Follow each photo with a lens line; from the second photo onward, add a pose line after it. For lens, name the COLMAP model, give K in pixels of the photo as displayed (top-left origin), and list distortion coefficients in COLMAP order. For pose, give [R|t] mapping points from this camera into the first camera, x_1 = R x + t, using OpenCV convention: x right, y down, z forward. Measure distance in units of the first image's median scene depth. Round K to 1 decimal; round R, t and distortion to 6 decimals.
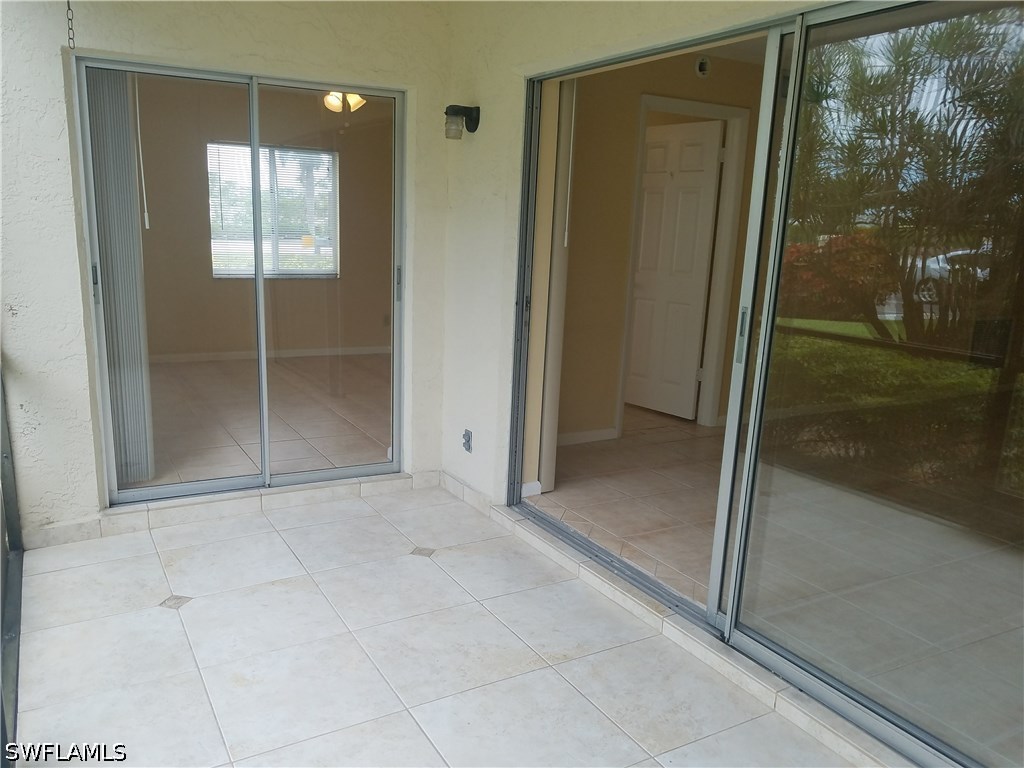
lens RADIAL K [[797.6, 0, 503.2], [0, 797.6, 381.5], [0, 0, 1]] dist [0.001467, -0.022466]
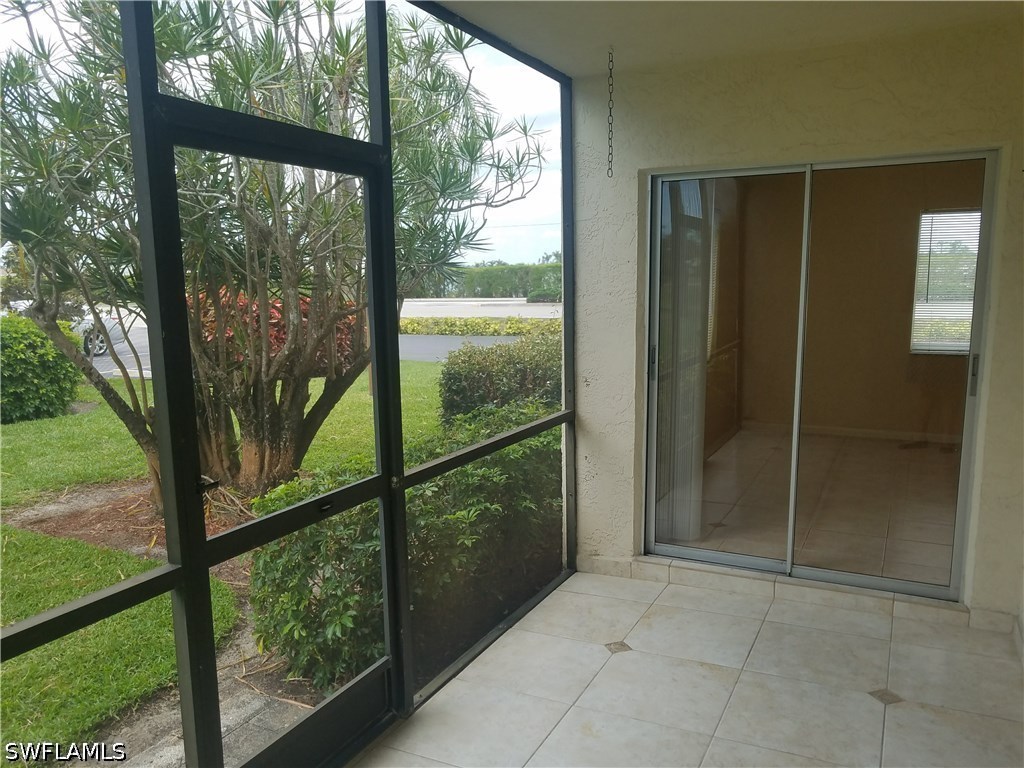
lens RADIAL K [[797.6, 0, 505.4], [0, 797.6, 391.4], [0, 0, 1]] dist [0.001467, -0.022466]
pose [[0.548662, 0.071829, -0.832953, 0.342126], [-0.126131, 0.992010, 0.002464, -0.054999], [0.826475, 0.103710, 0.553339, 0.165059]]
